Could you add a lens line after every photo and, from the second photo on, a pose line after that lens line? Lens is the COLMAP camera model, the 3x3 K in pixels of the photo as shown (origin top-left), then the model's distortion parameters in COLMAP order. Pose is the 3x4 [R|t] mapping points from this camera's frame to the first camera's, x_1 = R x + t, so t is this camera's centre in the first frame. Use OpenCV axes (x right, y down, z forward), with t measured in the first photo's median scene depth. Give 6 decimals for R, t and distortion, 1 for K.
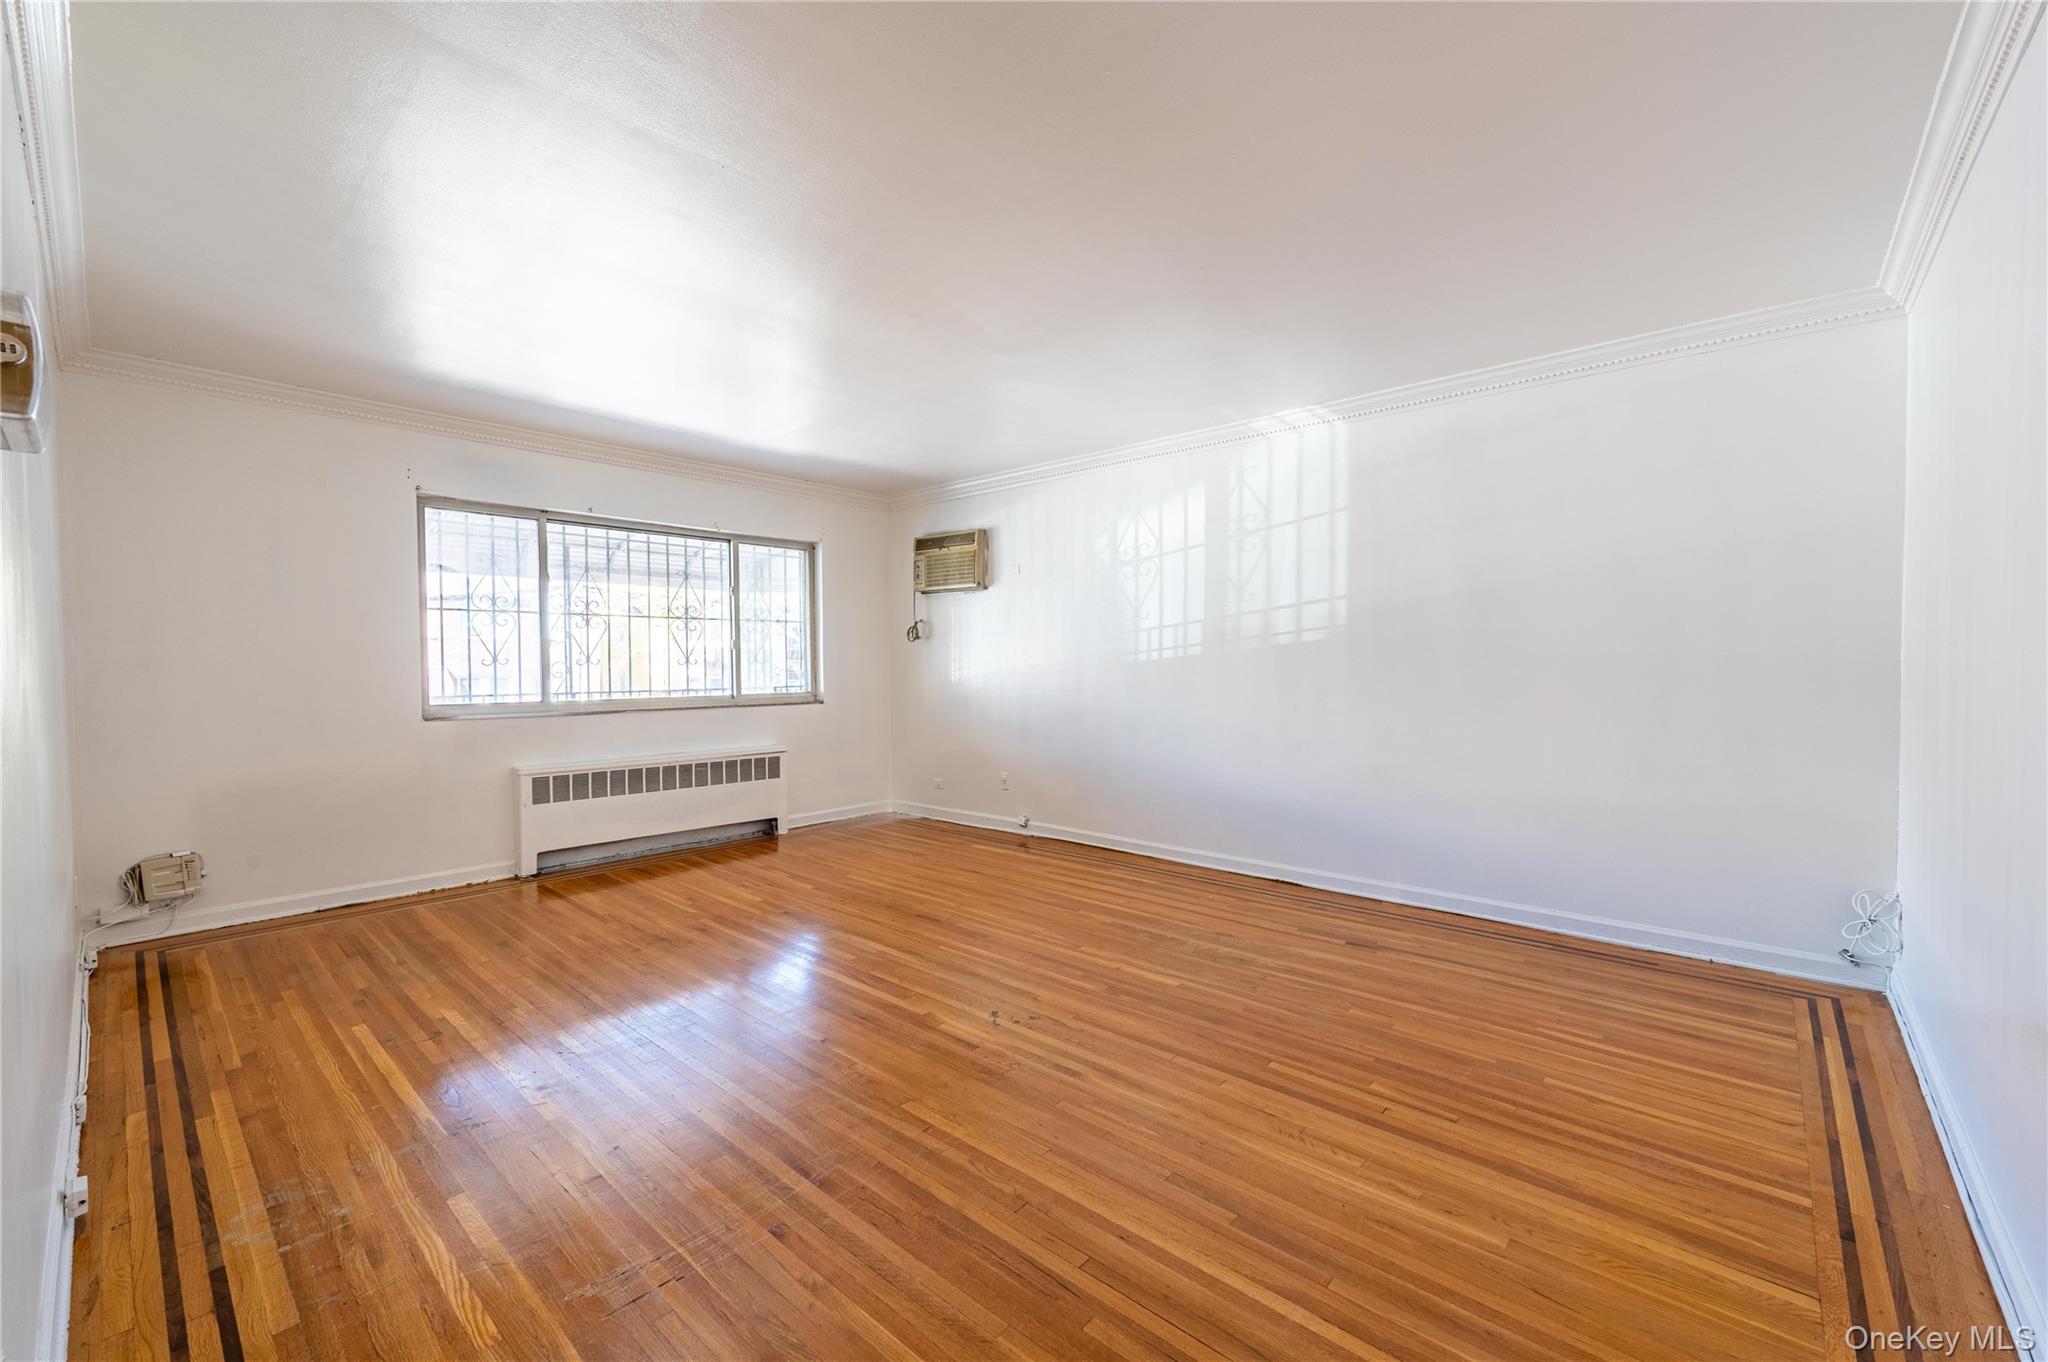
lens RADIAL K [[823.3, 0, 1020.1], [0, 823.3, 682.1], [0, 0, 1]] dist [-0.003417, -0.000589]
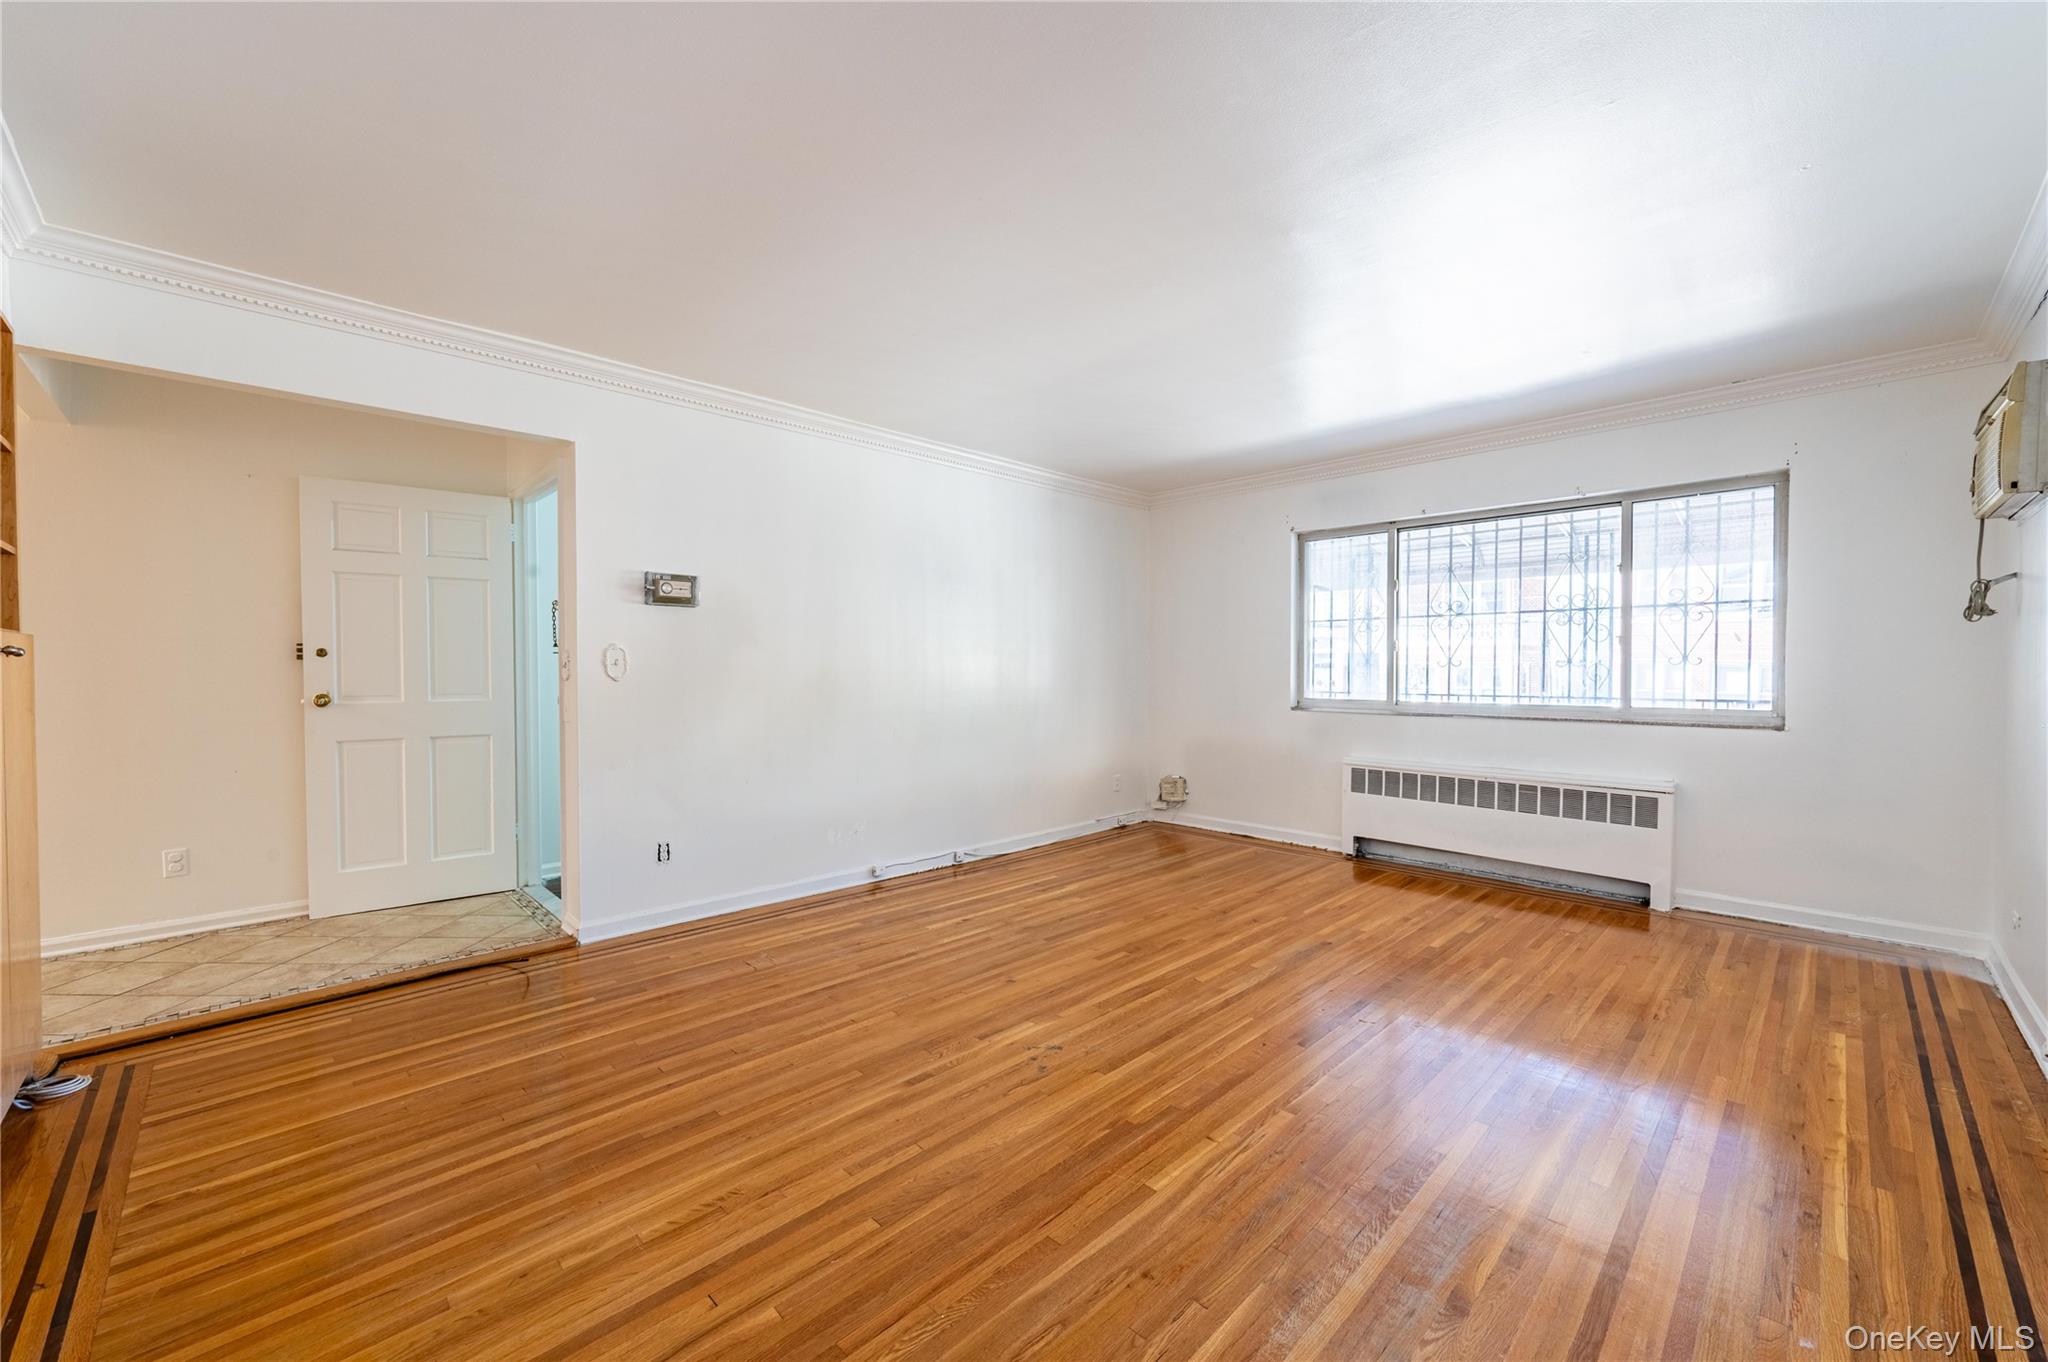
lens RADIAL K [[823.3, 0, 1034.0], [0, 823.3, 677.6], [0, 0, 1]] dist [-0.003417, -0.000589]
pose [[-0.073070, 0.014970, -0.997214, 0.541277], [-0.022878, 0.999599, 0.016682, -0.014476], [0.997064, 0.024034, -0.072698, 0.636589]]
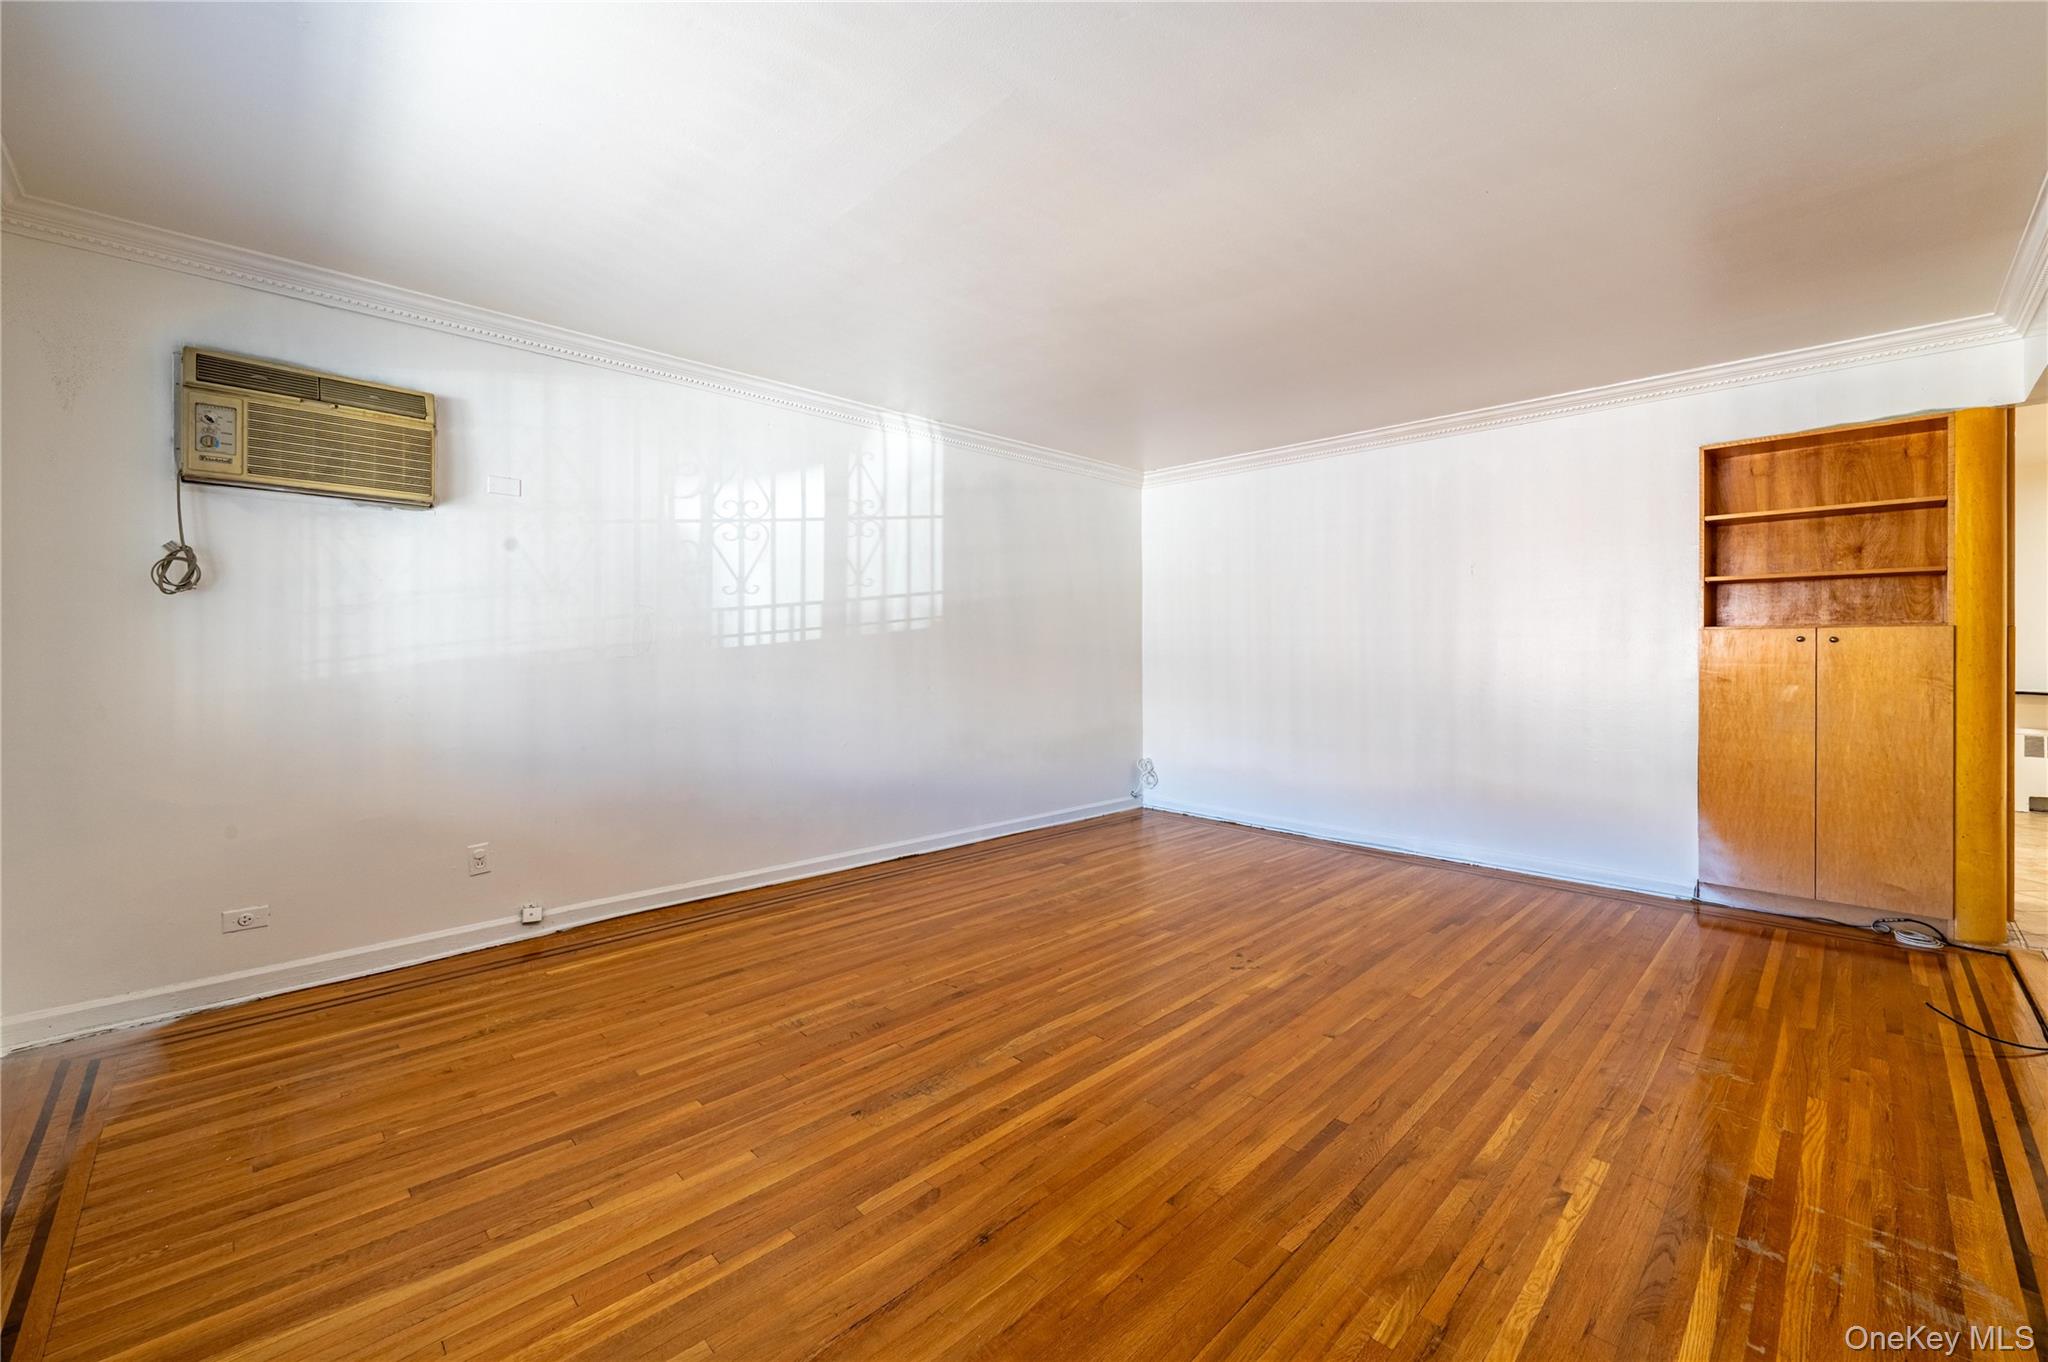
lens RADIAL K [[823.3, 0, 1055.1], [0, 823.3, 650.2], [0, 0, 1]] dist [-0.003417, -0.000589]
pose [[0.048637, 0.005449, 0.998802, -0.697936], [0.024752, 0.999671, -0.006659, -0.009863], [-0.998510, 0.025047, 0.048486, 0.725069]]
